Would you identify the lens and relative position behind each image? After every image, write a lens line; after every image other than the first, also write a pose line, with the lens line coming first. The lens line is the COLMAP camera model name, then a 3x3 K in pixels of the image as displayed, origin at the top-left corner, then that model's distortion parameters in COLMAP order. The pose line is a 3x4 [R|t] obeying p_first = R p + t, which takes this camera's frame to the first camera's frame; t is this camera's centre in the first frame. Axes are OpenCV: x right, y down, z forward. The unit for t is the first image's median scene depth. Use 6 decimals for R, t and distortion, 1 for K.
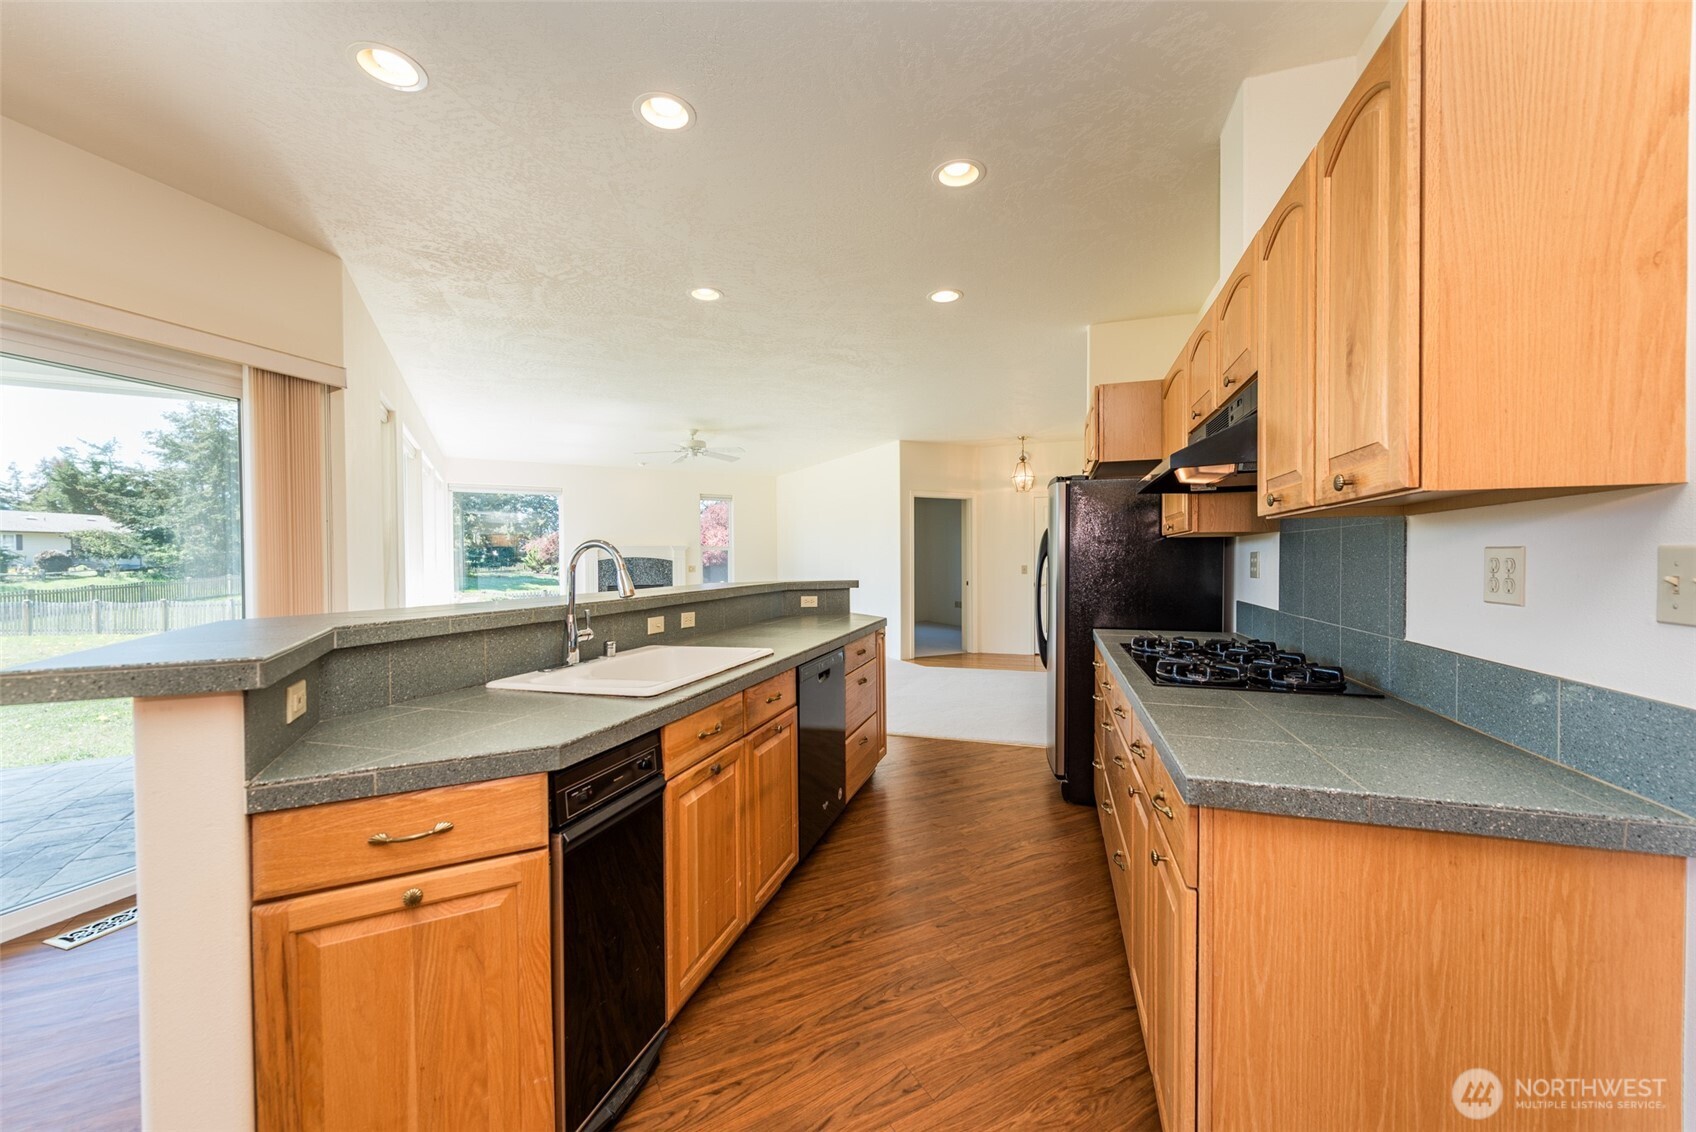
lens RADIAL K [[660.2, 0, 848.0], [0, 660.2, 566.0], [0, 0, 1]] dist [0.015558, -0.000183]
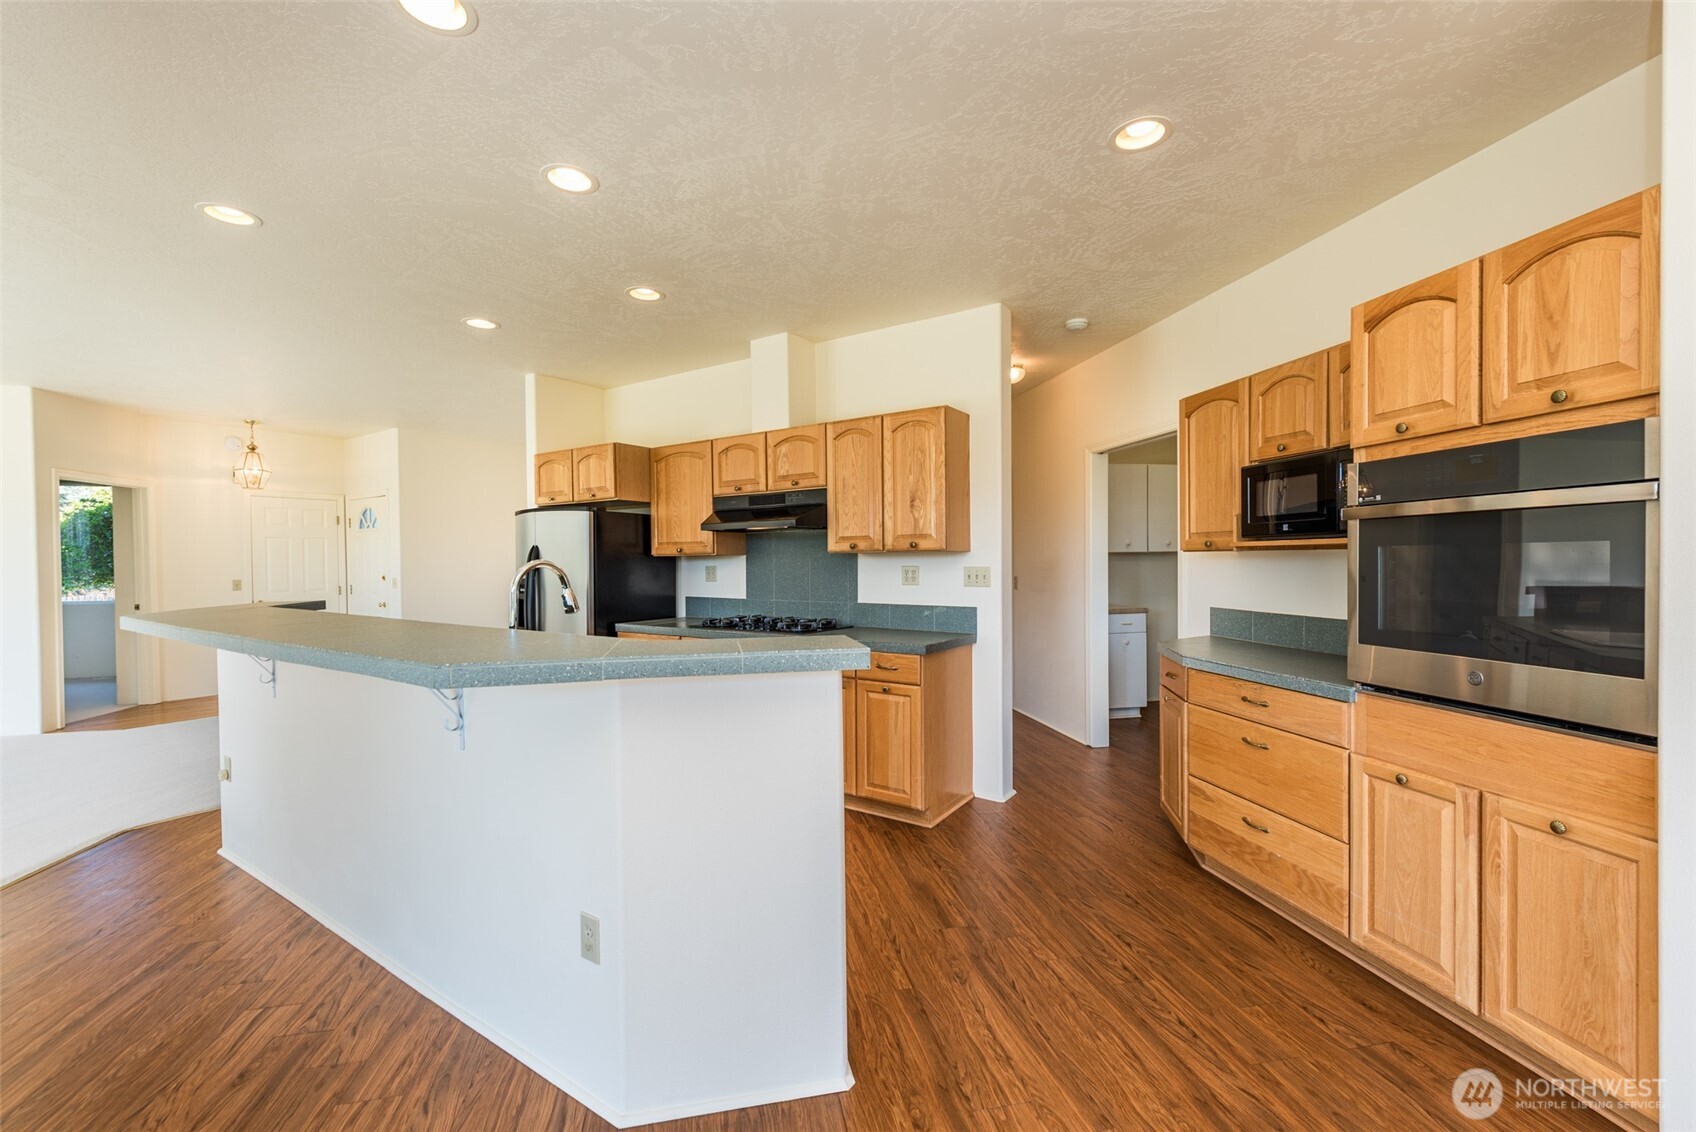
lens RADIAL K [[692.6, 0, 848.0], [0, 692.6, 566.0], [0, 0, 1]] dist [0.002800, -0.000037]
pose [[0.283722, -0.007757, 0.958875, -1.423854], [0.017547, 0.999842, 0.002896, -0.029231], [-0.958746, 0.016004, 0.283813, 0.257780]]
